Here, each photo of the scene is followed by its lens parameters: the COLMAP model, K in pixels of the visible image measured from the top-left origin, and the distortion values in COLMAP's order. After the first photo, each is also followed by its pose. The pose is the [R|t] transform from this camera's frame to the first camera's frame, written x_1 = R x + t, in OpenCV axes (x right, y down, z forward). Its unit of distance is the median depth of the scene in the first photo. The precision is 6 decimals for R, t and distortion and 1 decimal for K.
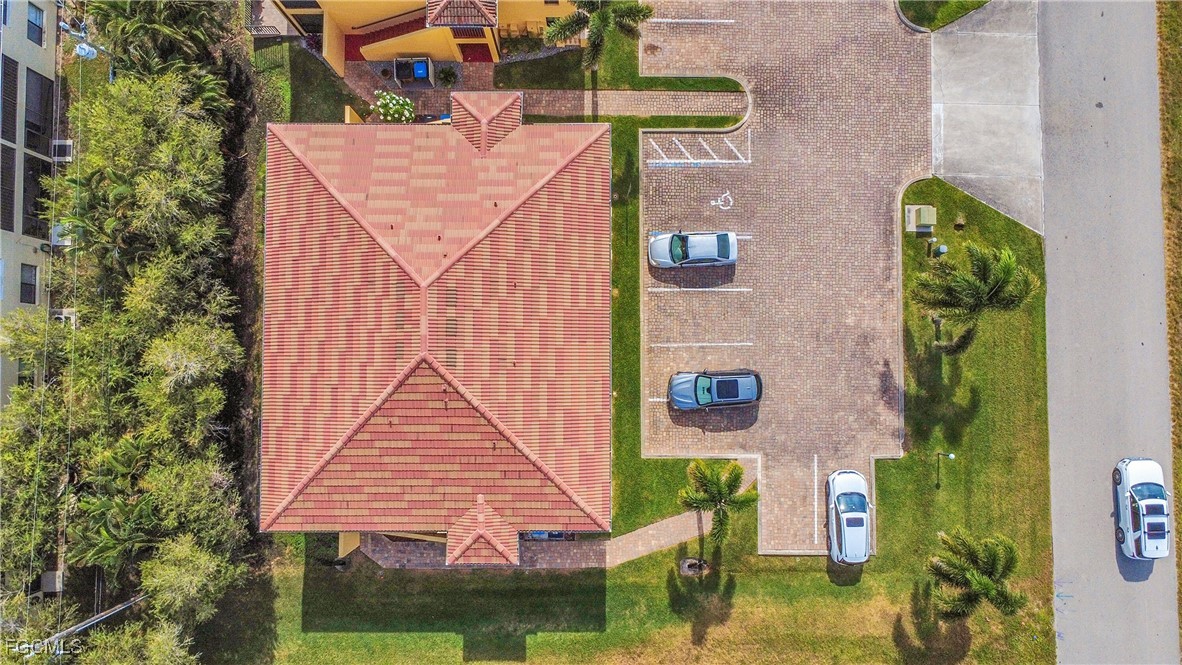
lens RADIAL K [[888.5, 0, 590.6], [0, 888.5, 336.5], [0, 0, 1]] dist [0.003290, -0.003840]
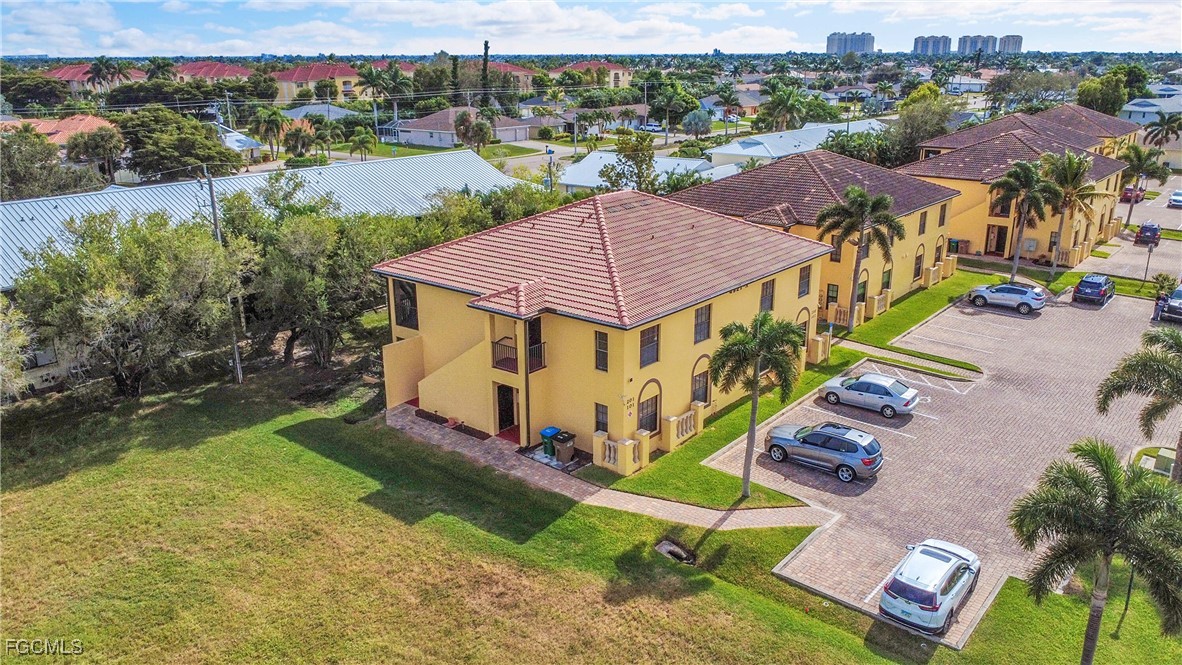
lens RADIAL K [[888.5, 0, 589.2], [0, 888.5, 329.5], [0, 0, 1]] dist [0.003290, -0.003840]
pose [[0.770999, 0.174697, -0.612406, 0.447996], [-0.635644, 0.269913, -0.723259, 0.741982], [0.038945, 0.946904, 0.319148, 0.624862]]
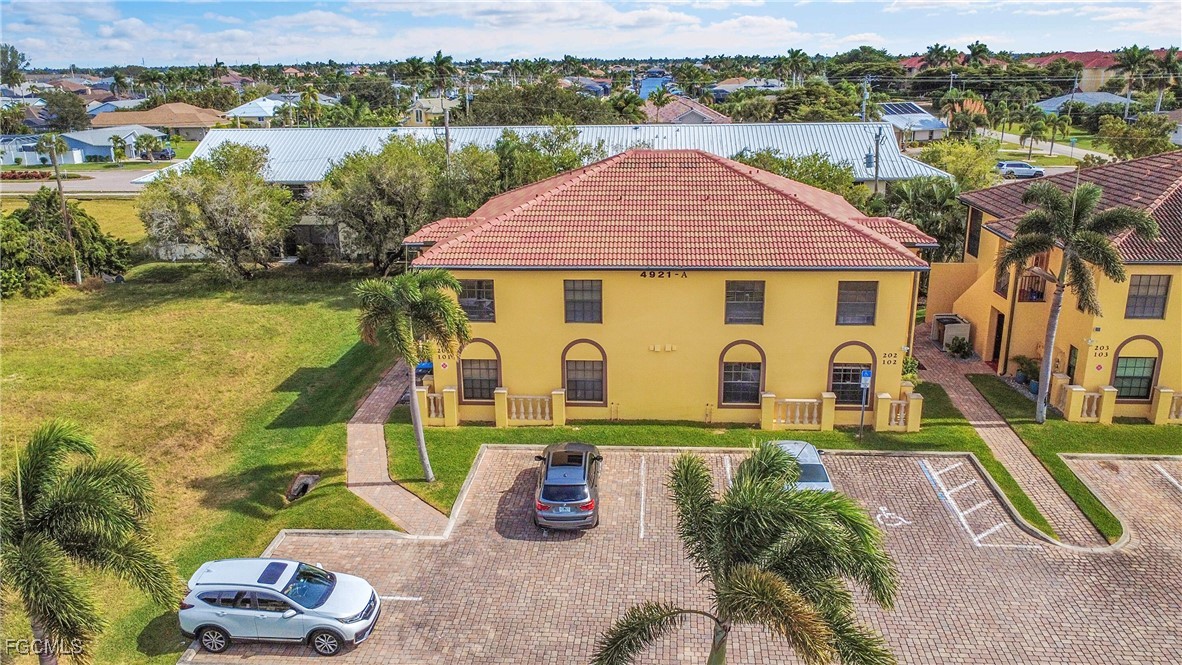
lens RADIAL K [[888.5, 0, 589.0], [0, 888.5, 339.5], [0, 0, 1]] dist [0.003290, -0.003840]
pose [[-0.080193, 0.289423, -0.953836, 0.692223], [-0.995284, 0.029140, 0.092520, -0.013927], [0.054573, 0.956758, 0.285721, 0.723040]]
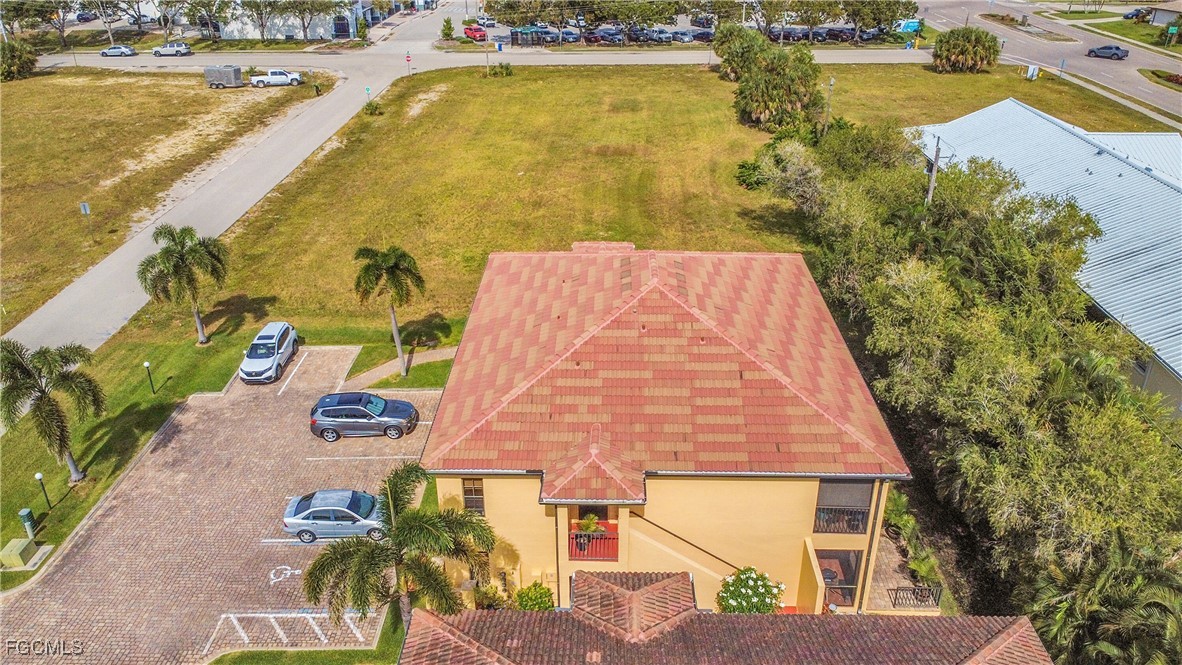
lens RADIAL K [[888.5, 0, 586.9], [0, 888.5, 330.5], [0, 0, 1]] dist [0.003290, -0.003840]
pose [[-0.999477, -0.017620, 0.027101, -0.111644], [0.031969, -0.414650, 0.909419, -0.721894], [-0.004786, 0.909810, 0.414997, 0.532624]]
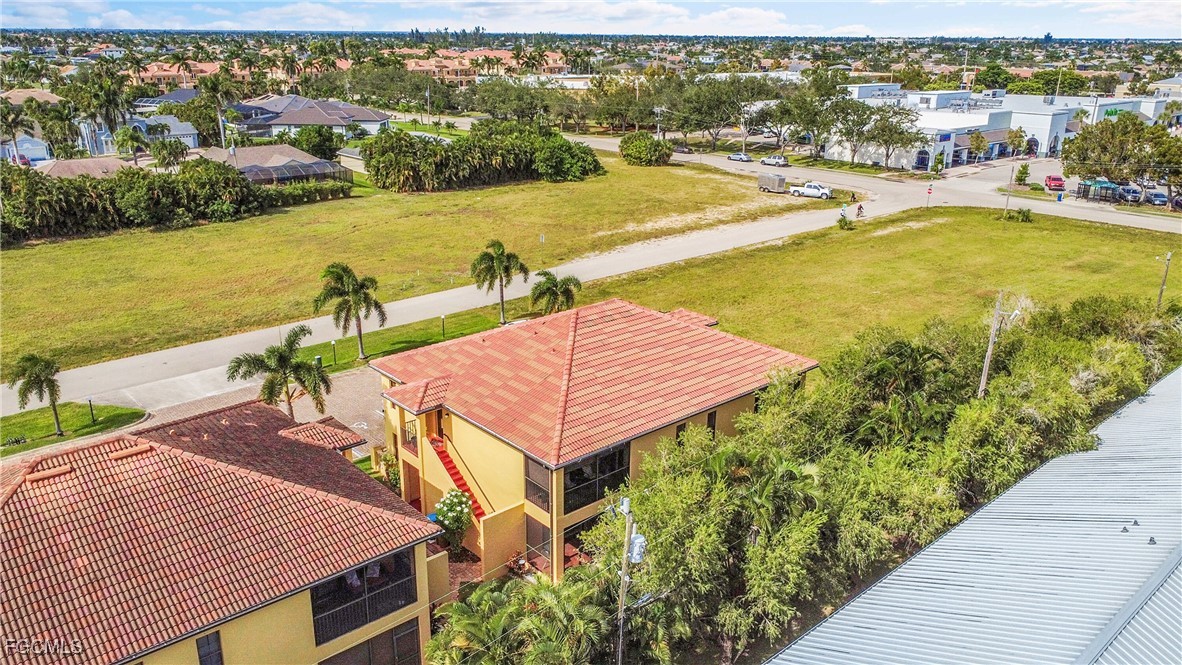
lens RADIAL K [[888.5, 0, 592.8], [0, 888.5, 332.1], [0, 0, 1]] dist [0.003290, -0.003840]
pose [[-0.667411, -0.254866, 0.699719, -0.847859], [0.743270, -0.169987, 0.647035, -0.672178], [-0.045964, 0.951918, 0.302885, 0.521313]]
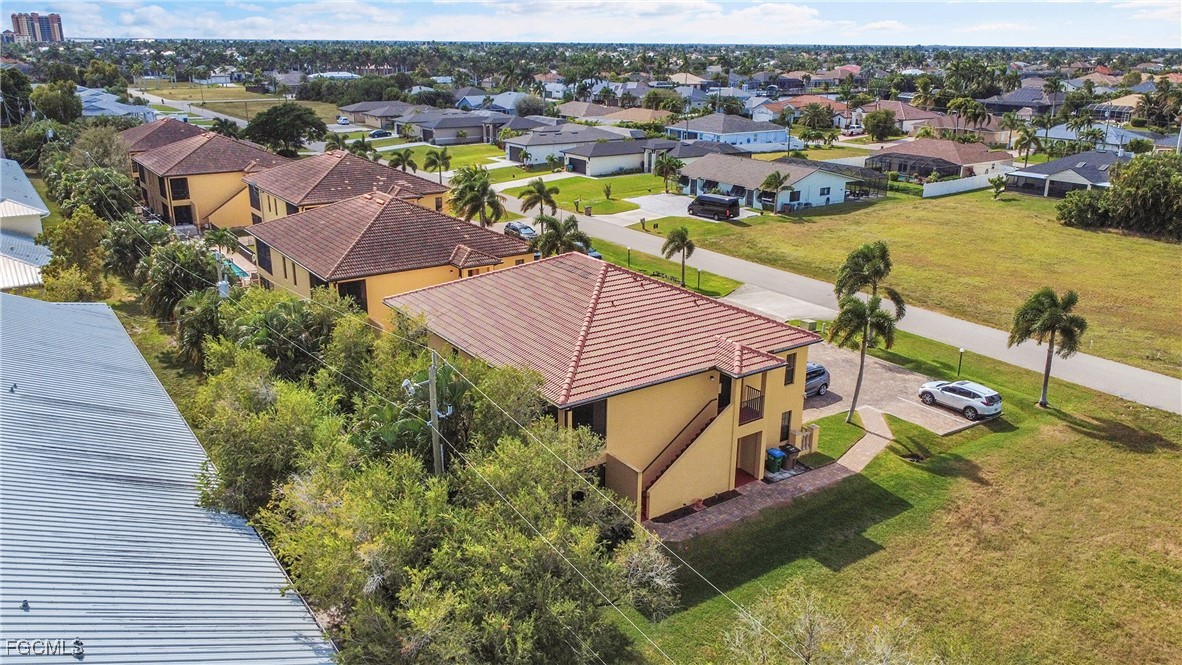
lens RADIAL K [[888.5, 0, 583.5], [0, 888.5, 331.3], [0, 0, 1]] dist [0.003290, -0.003840]
pose [[0.820919, -0.180561, 0.541747, -0.714067], [0.570569, 0.298059, -0.765253, 0.775605], [-0.023298, 0.937315, 0.347705, 0.523094]]
